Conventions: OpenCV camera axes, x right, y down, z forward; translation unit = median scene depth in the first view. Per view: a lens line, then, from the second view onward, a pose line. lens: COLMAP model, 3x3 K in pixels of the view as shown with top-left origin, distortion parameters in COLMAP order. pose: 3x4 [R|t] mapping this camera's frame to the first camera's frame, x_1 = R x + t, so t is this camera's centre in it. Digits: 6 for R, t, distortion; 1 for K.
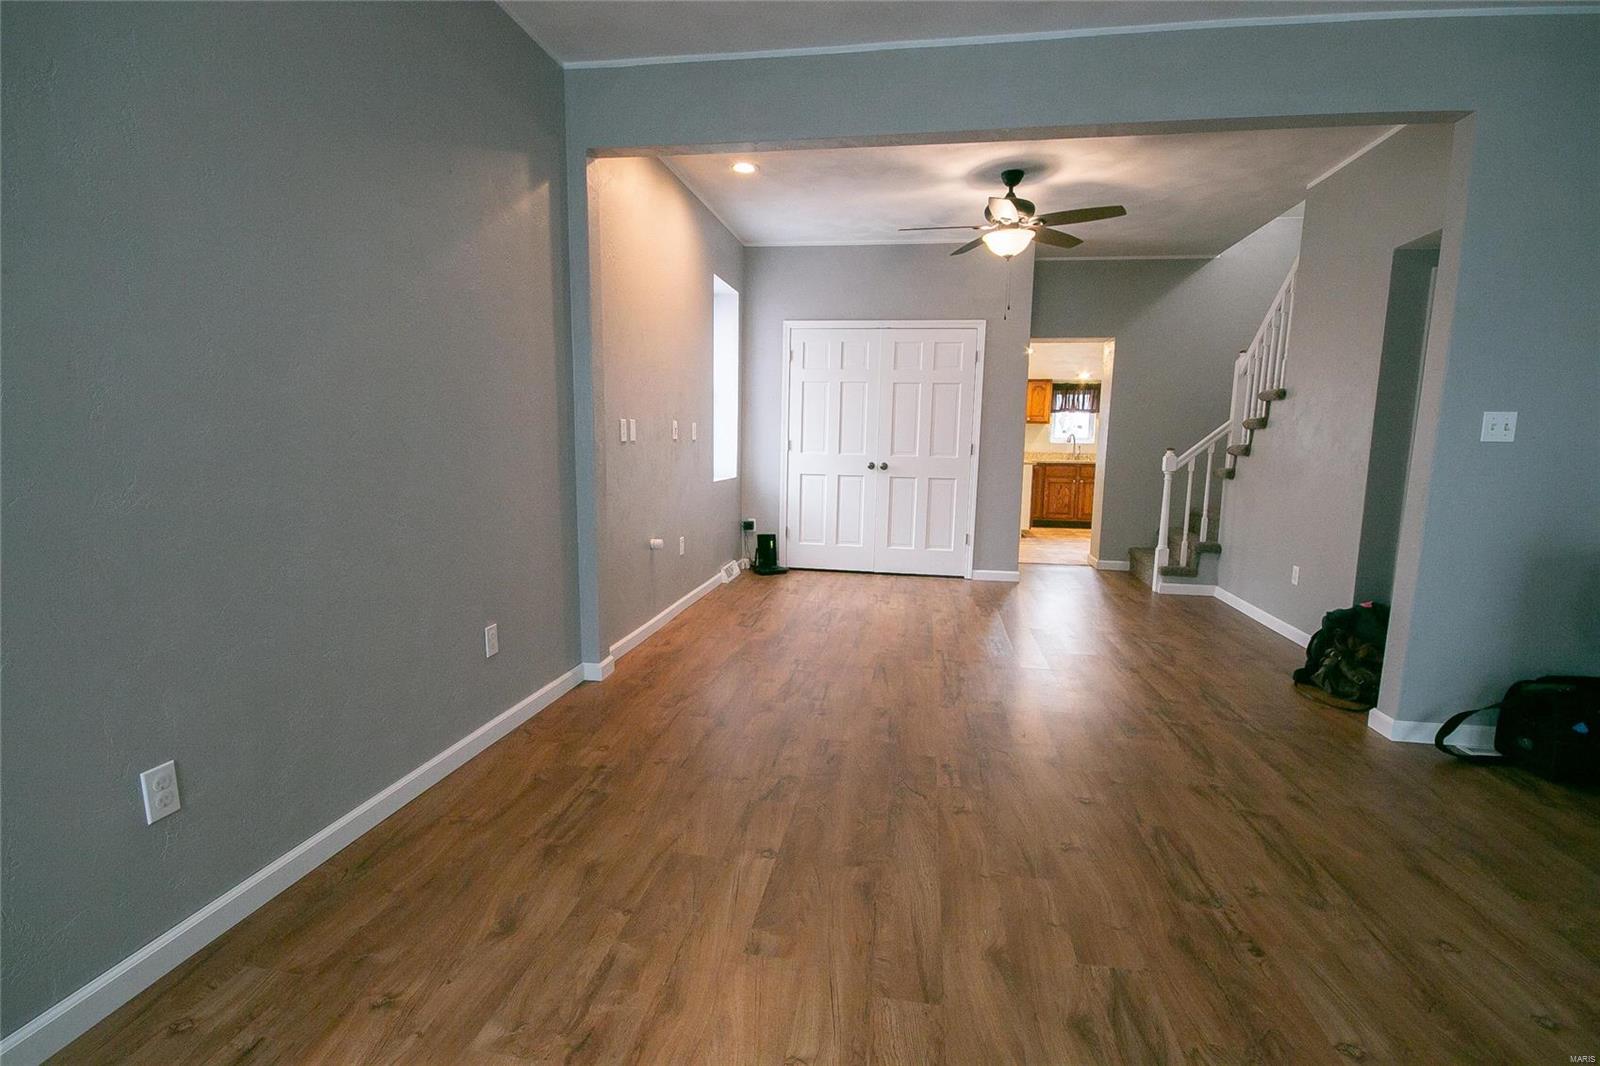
lens RADIAL K [[733.3, 0, 806.5], [0, 733.3, 544.6], [0, 0, 1]] dist [0.007013, -0.011859]
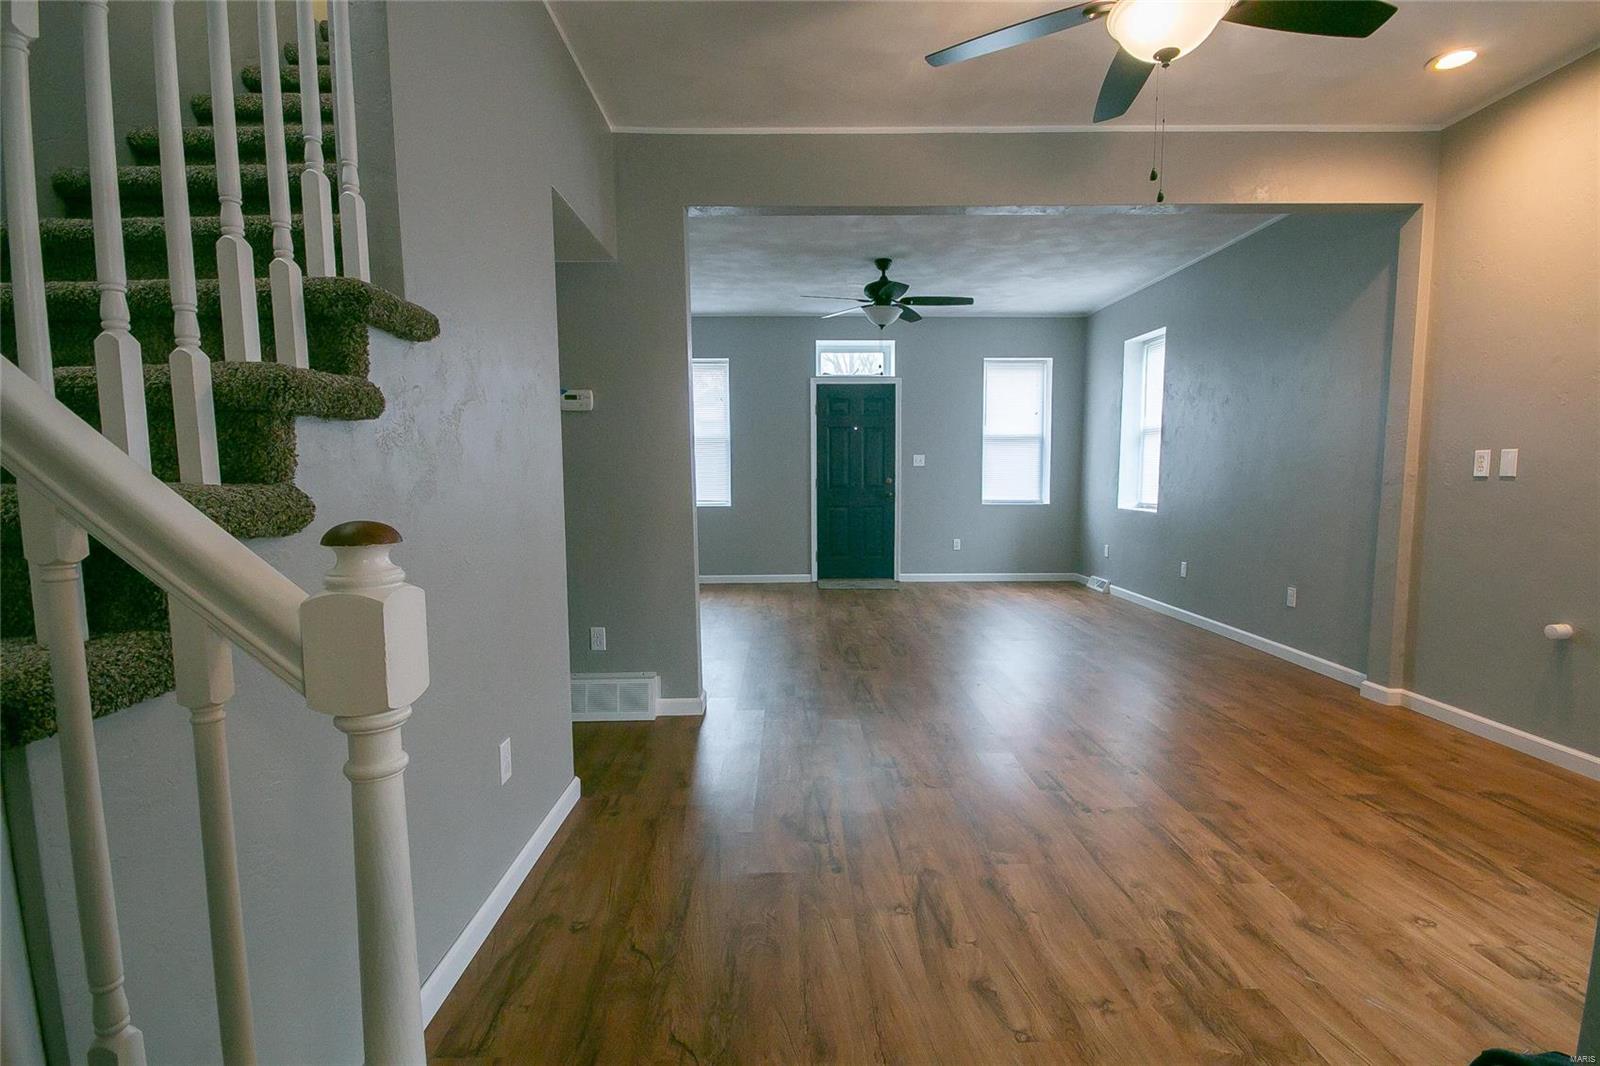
lens RADIAL K [[733.3, 0, 813.9], [0, 733.3, 539.9], [0, 0, 1]] dist [0.007013, -0.011859]
pose [[-0.981066, 0.009342, -0.193450, 0.252983], [-0.036230, 0.972352, 0.230693, -0.090883], [0.190256, 0.233333, -0.953603, 0.642598]]
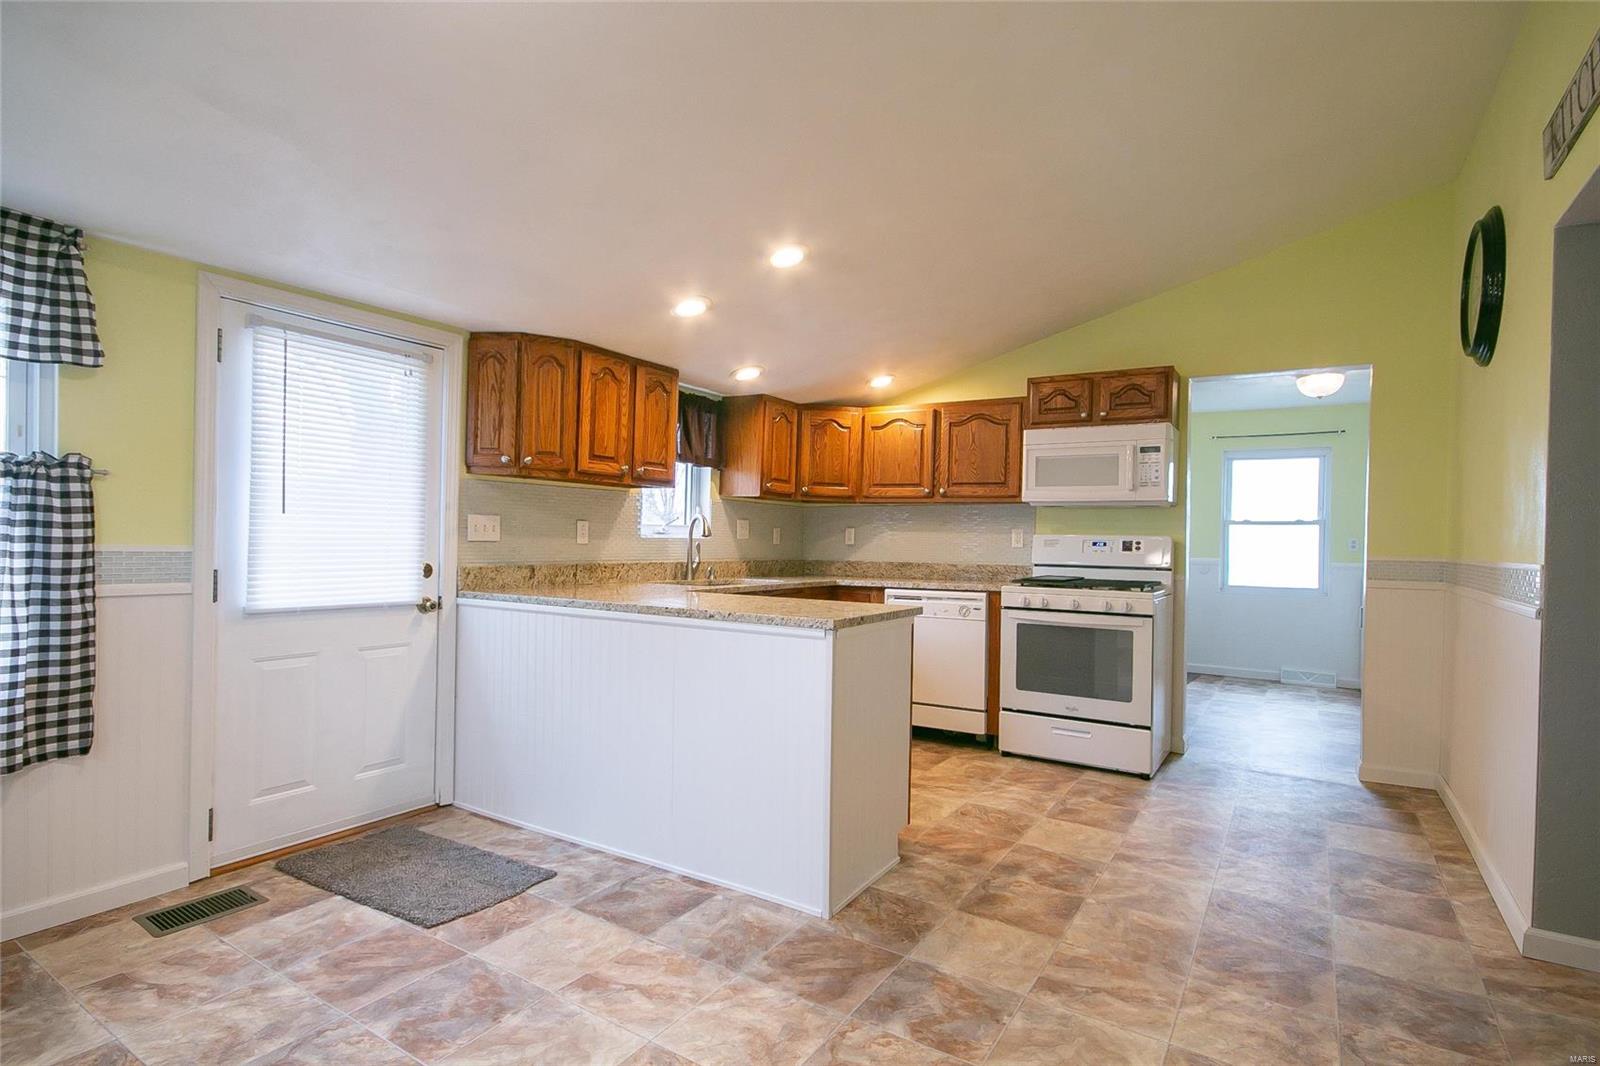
lens RADIAL K [[795.4, 0, 800.6], [0, 795.4, 547.0], [0, 0, 1]] dist [0.012534, -0.005868]
pose [[0.394723, -0.015547, 0.918669, -0.016023], [0.116682, 0.992610, -0.033336, -0.115559], [-0.911361, 0.120350, 0.393620, 0.798377]]
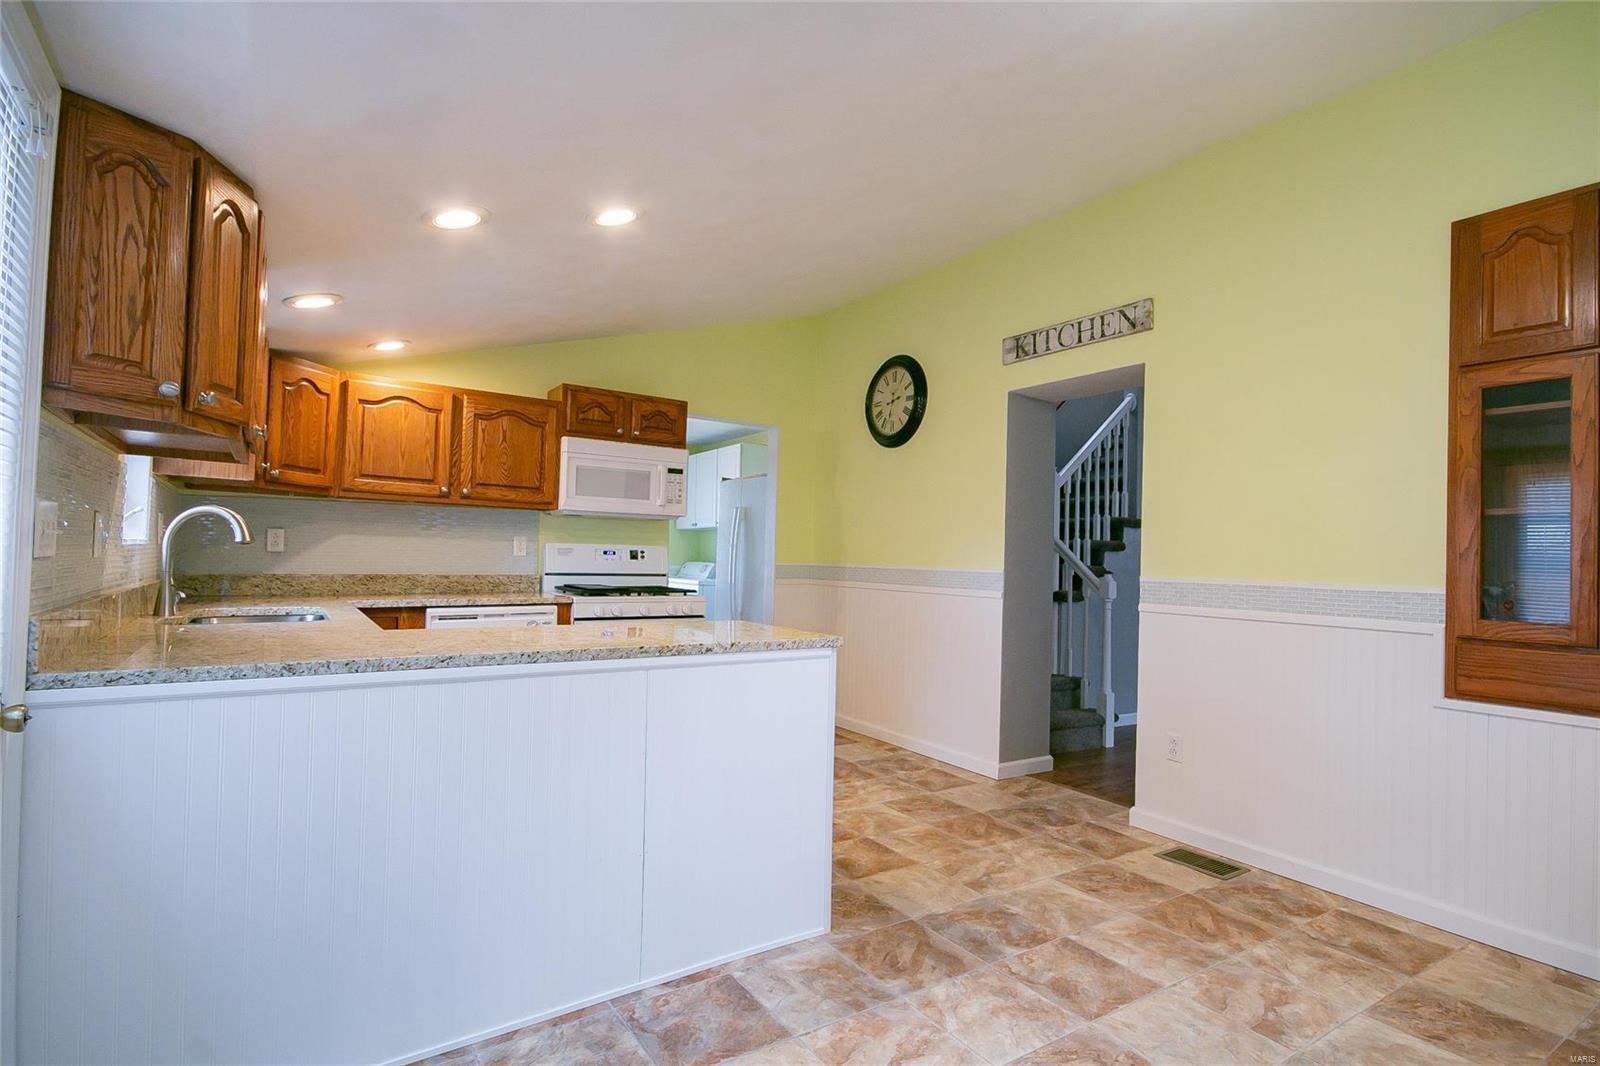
lens RADIAL K [[795.4, 0, 803.5], [0, 795.4, 546.2], [0, 0, 1]] dist [0.012534, -0.005868]
pose [[-0.678308, -0.018767, 0.734538, 0.035220], [0.071006, 0.993321, 0.090950, -0.151923], [-0.731339, 0.113849, -0.672445, 1.059389]]
